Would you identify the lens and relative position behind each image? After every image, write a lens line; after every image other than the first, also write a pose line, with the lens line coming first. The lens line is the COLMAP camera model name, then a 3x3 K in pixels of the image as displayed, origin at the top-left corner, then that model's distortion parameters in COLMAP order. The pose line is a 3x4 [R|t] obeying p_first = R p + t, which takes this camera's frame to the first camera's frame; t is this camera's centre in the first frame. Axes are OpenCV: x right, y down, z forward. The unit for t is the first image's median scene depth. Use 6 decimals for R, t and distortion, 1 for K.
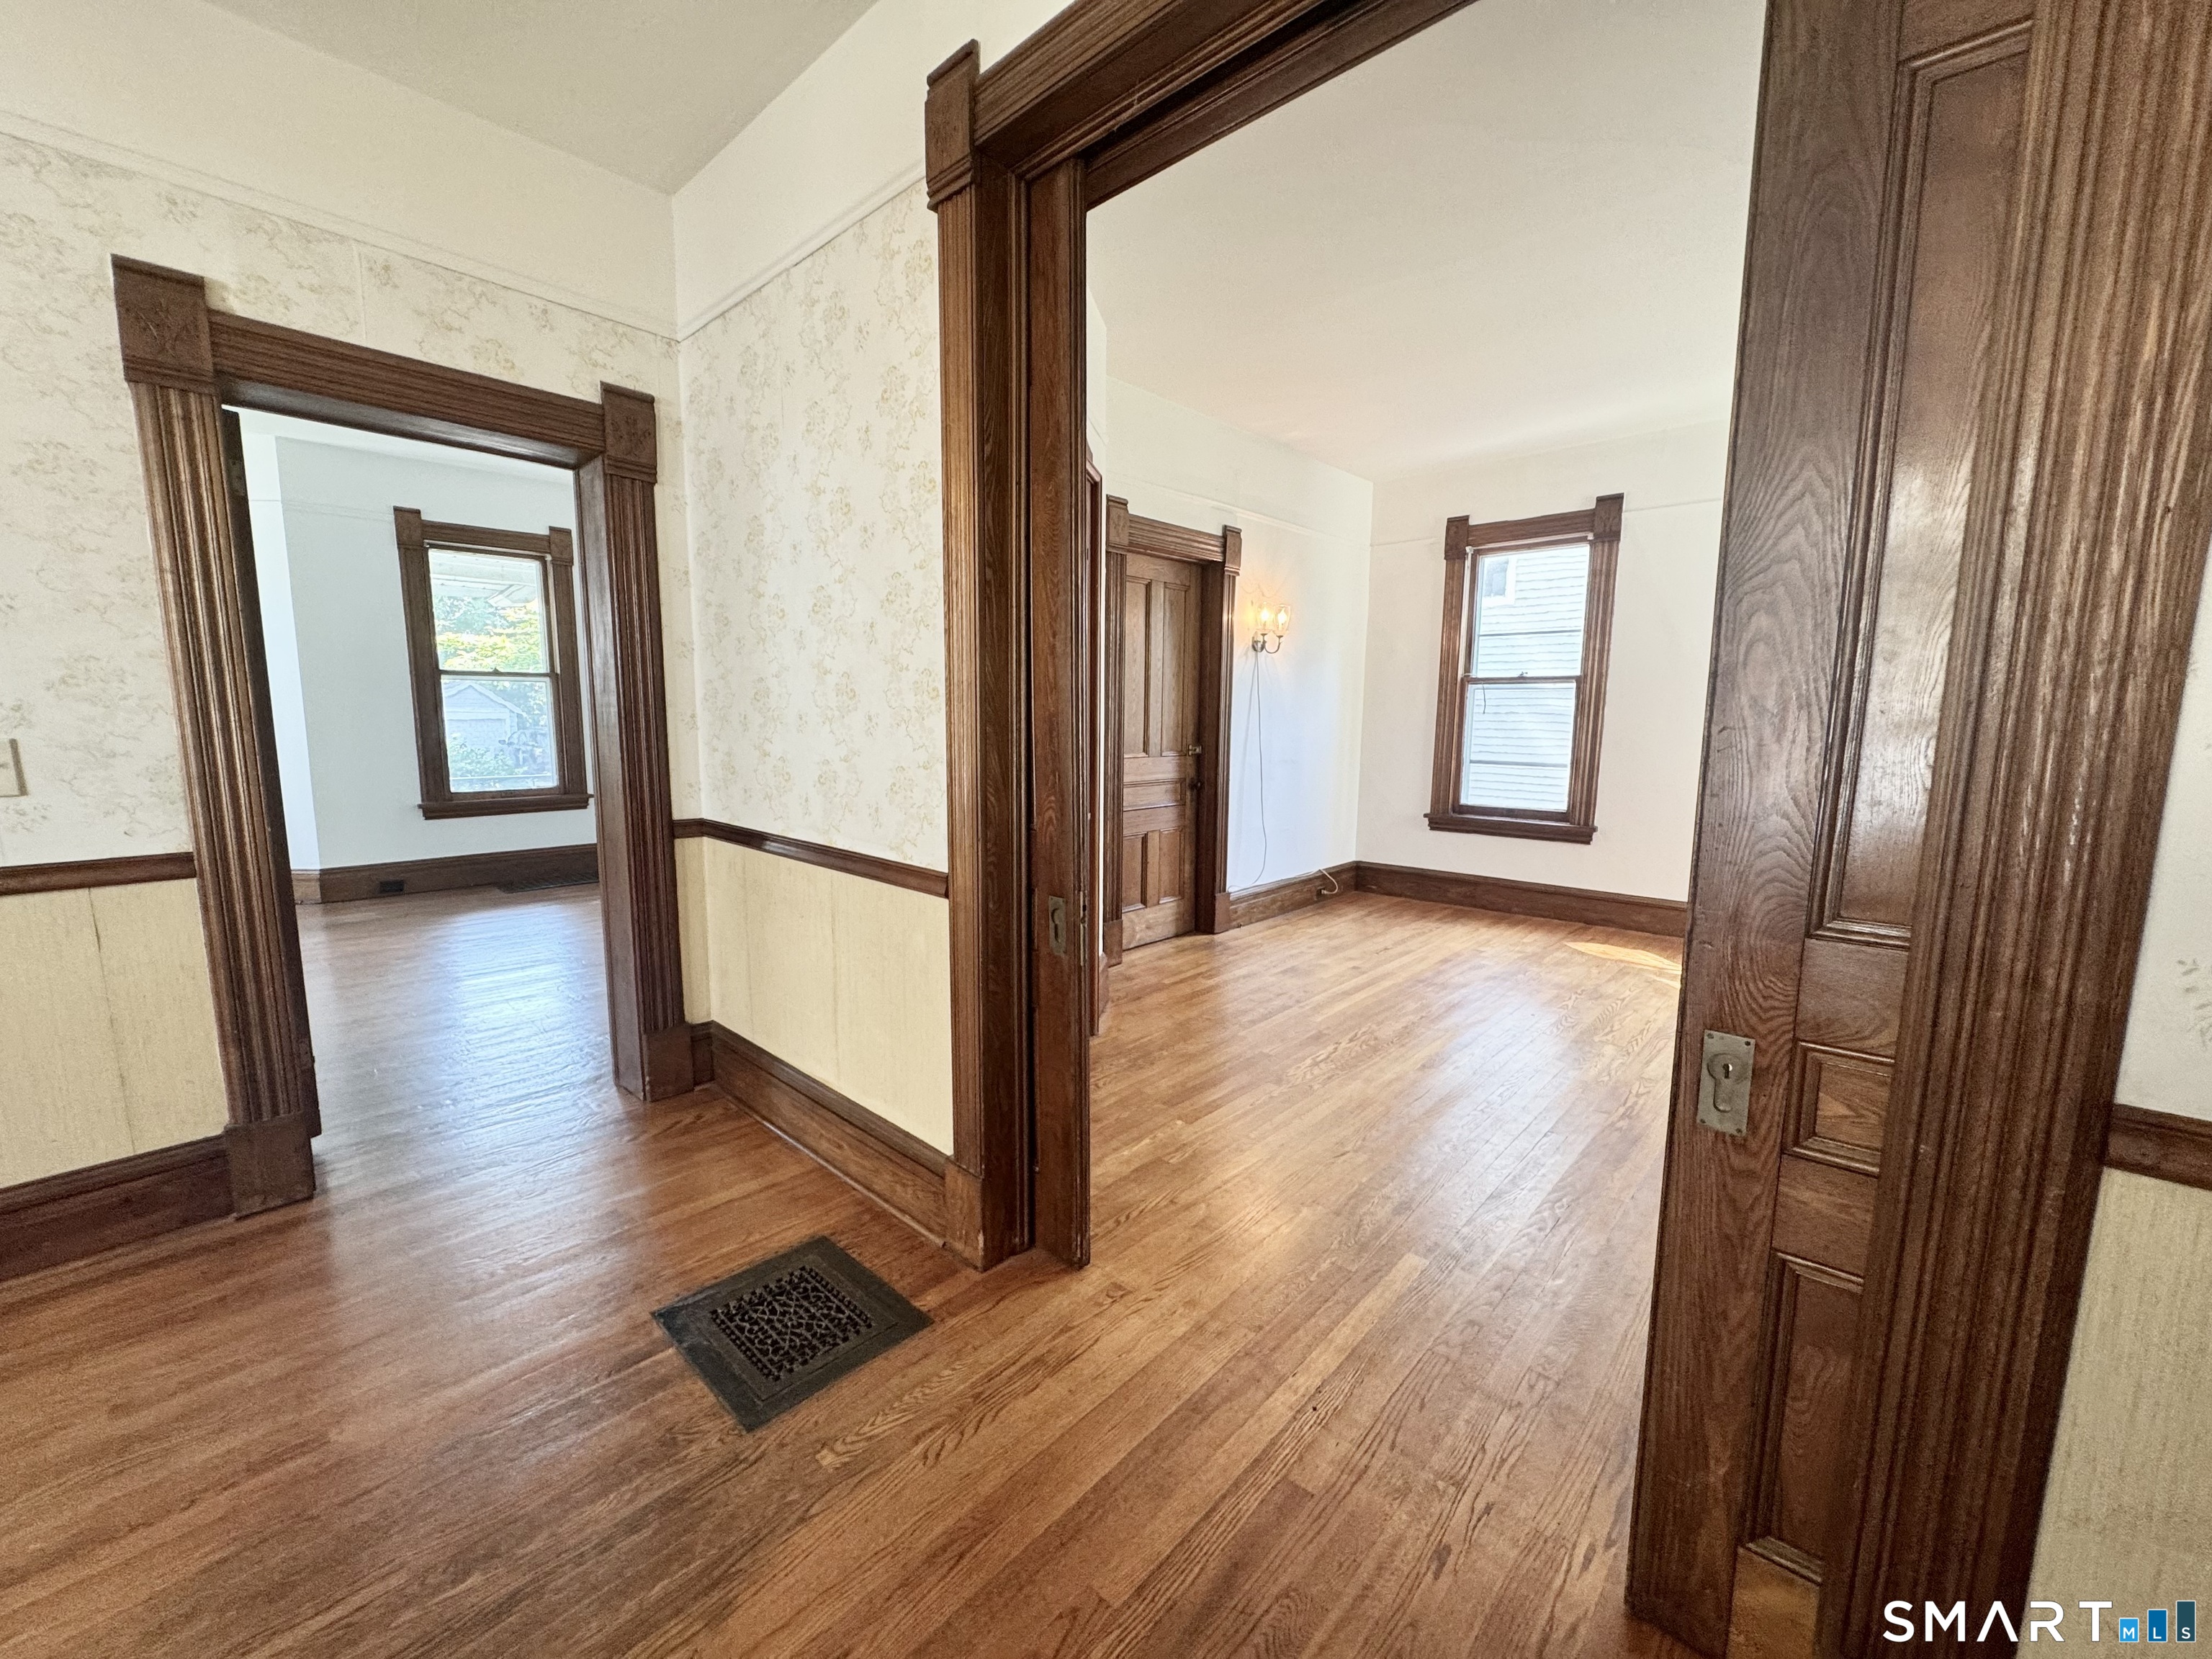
lens RADIAL K [[882.3, 0, 1103.7], [0, 882.3, 830.0], [0, 0, 1]] dist [-0.002351, 0.000676]
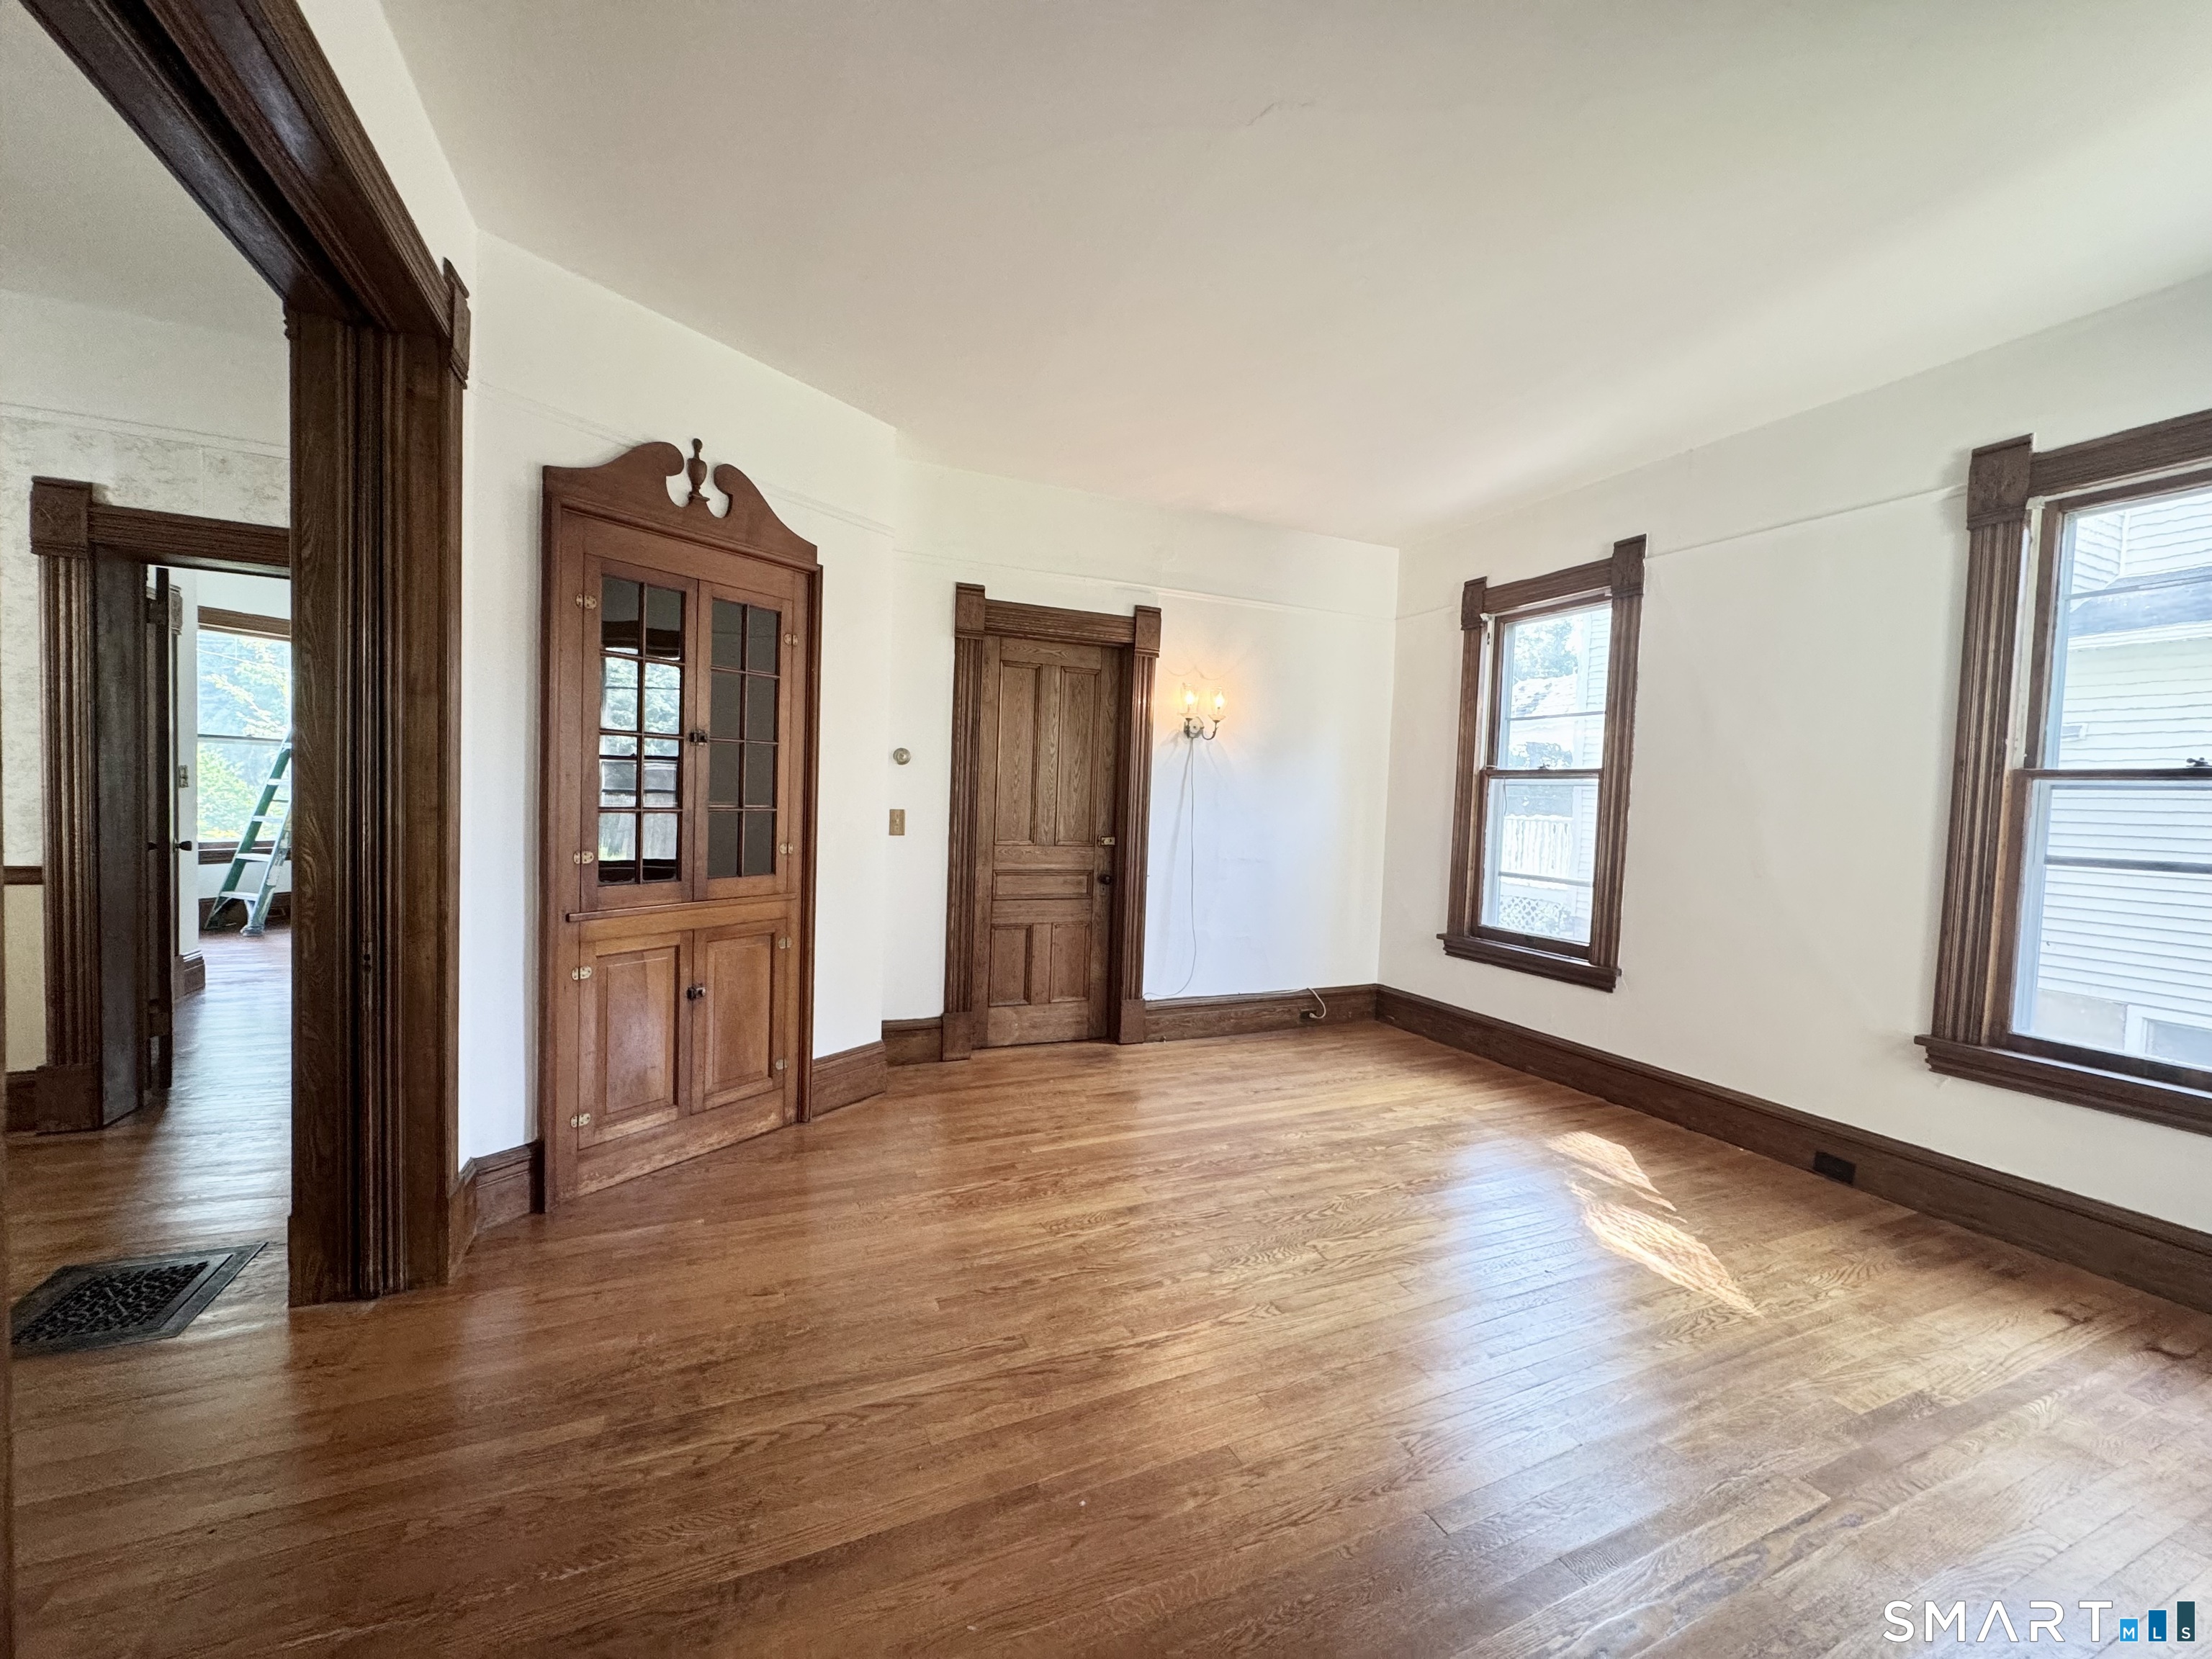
lens RADIAL K [[882.3, 0, 1105.4], [0, 882.3, 831.2], [0, 0, 1]] dist [-0.002351, 0.000676]
pose [[0.919314, 0.042398, -0.391234, 0.466304], [-0.081788, 0.993056, -0.084565, -0.021998], [0.384931, 0.109740, 0.916398, 0.142094]]
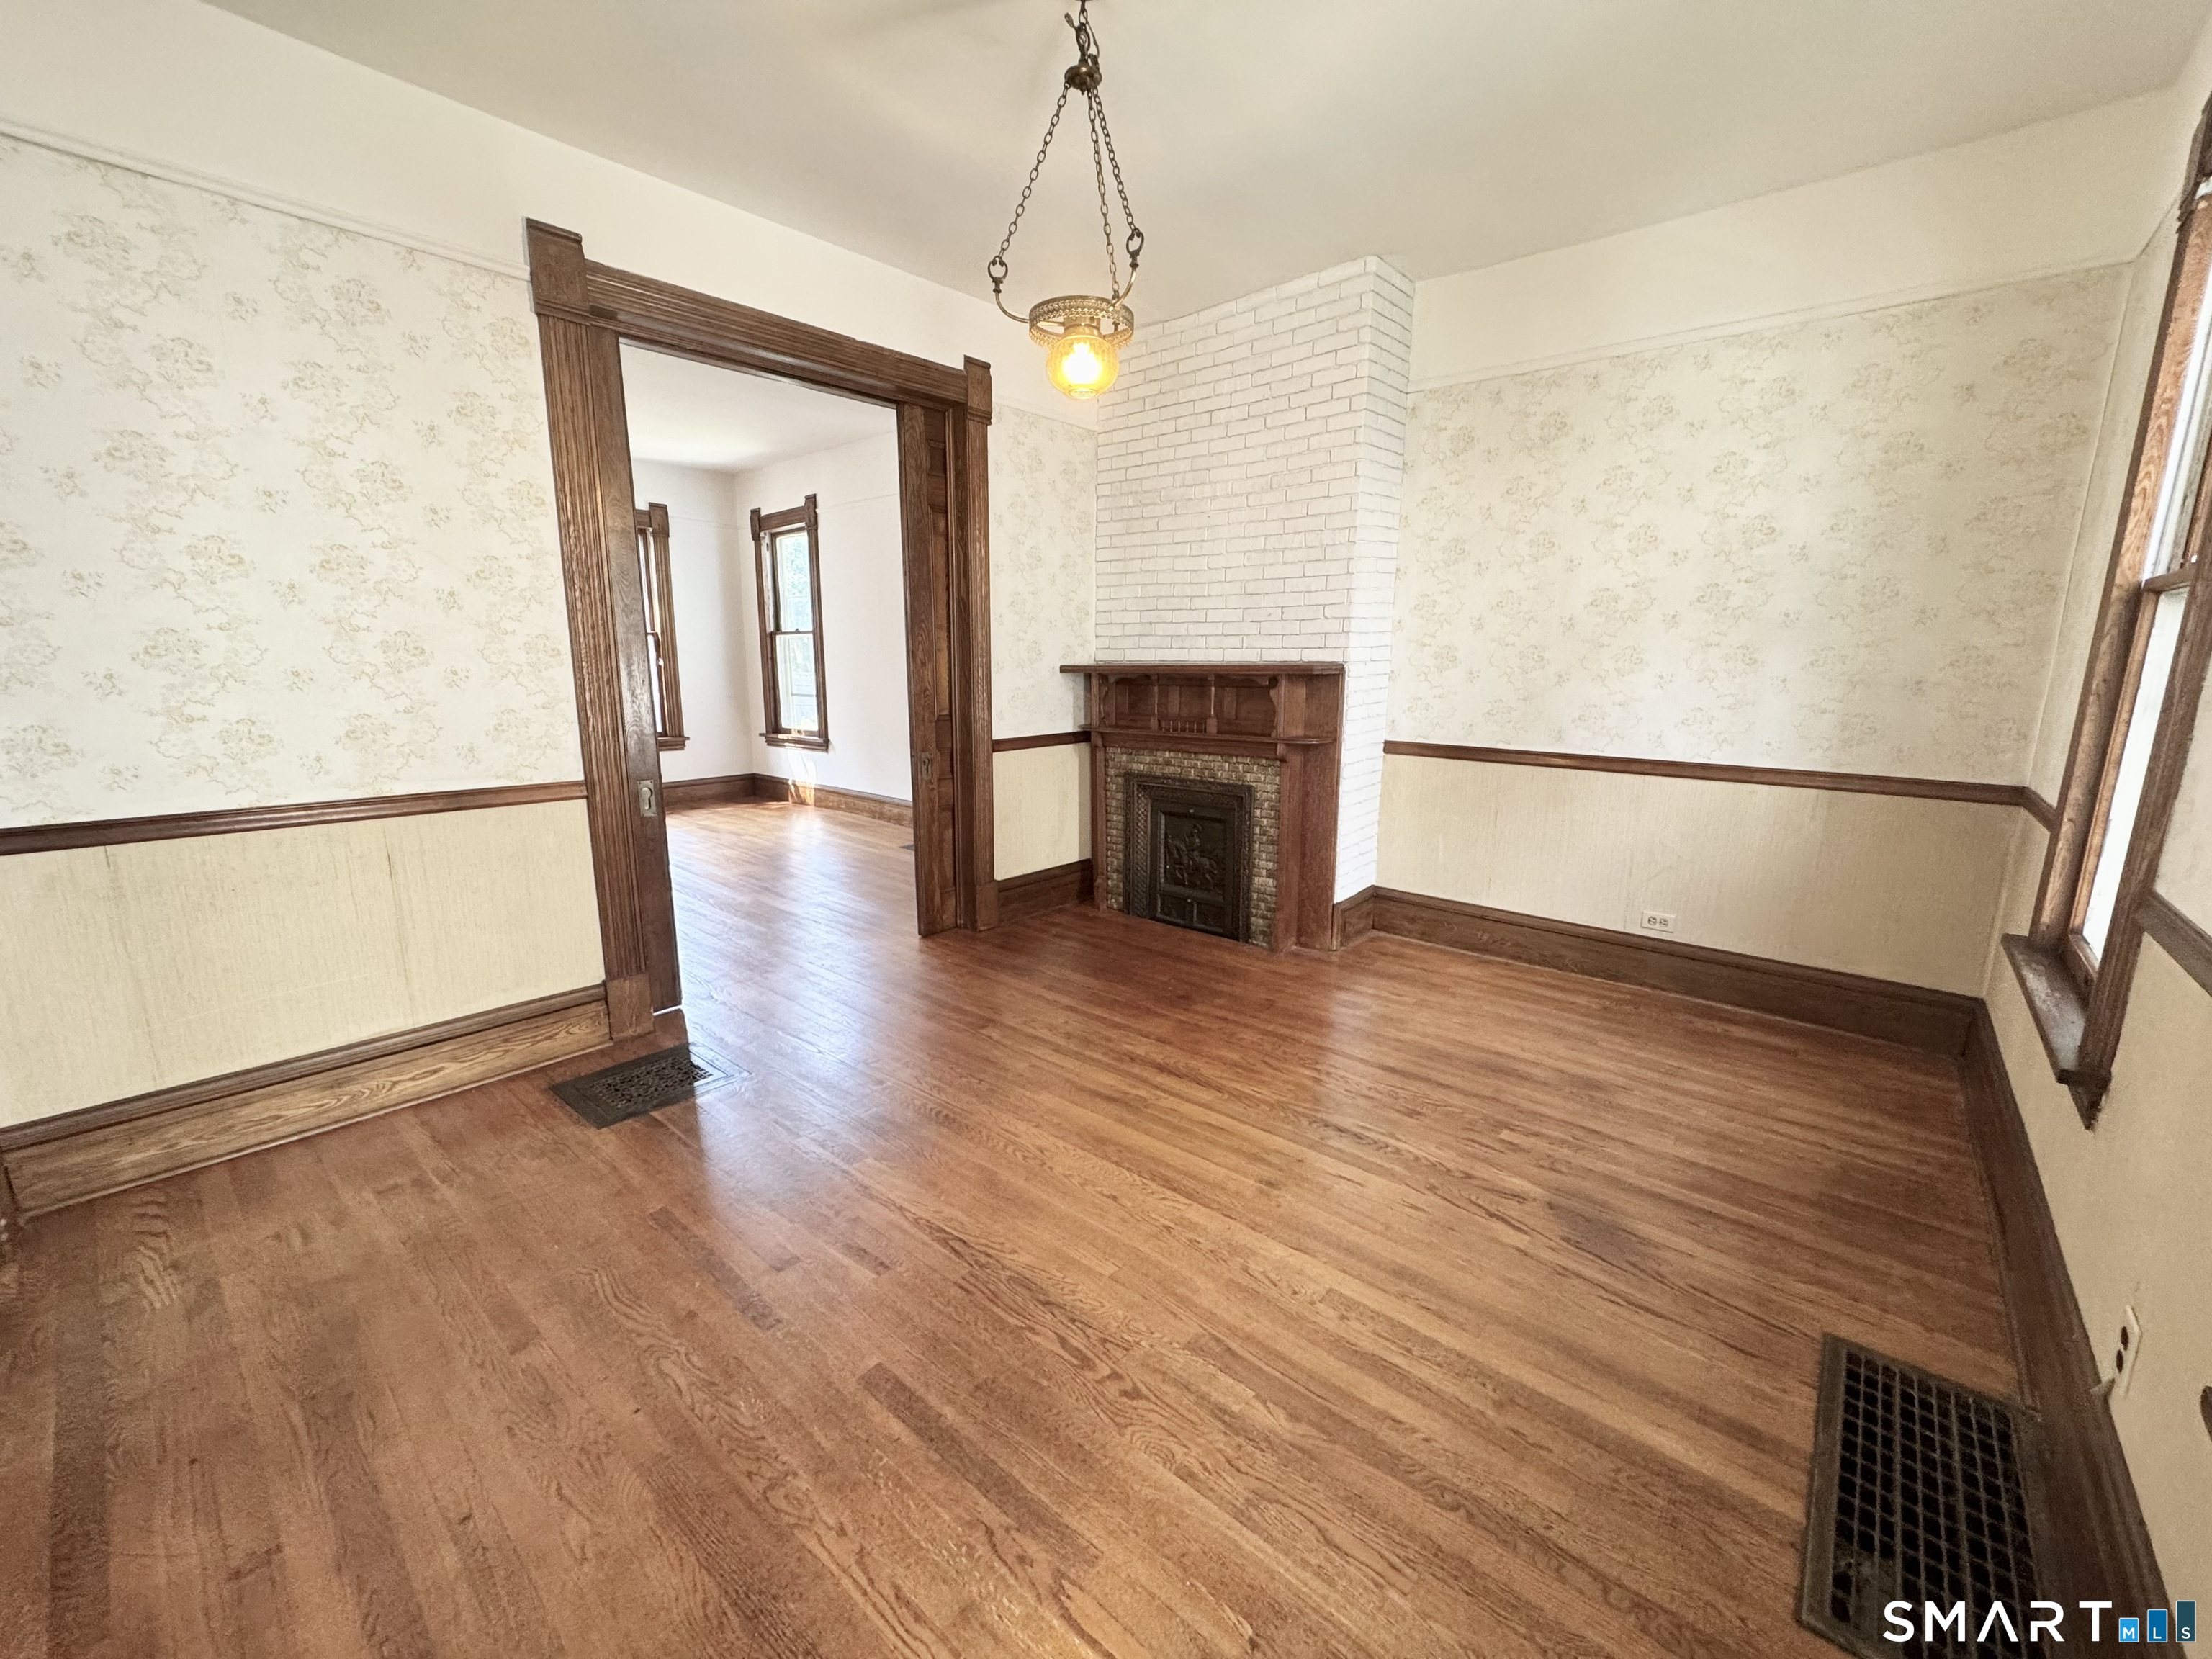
lens RADIAL K [[882.3, 0, 1103.5], [0, 882.3, 824.9], [0, 0, 1]] dist [-0.002351, 0.000676]
pose [[-0.029728, -0.194139, 0.980524, -0.649559], [0.128358, 0.972094, 0.196361, -0.020991], [-0.991282, 0.131695, -0.003980, 0.073912]]
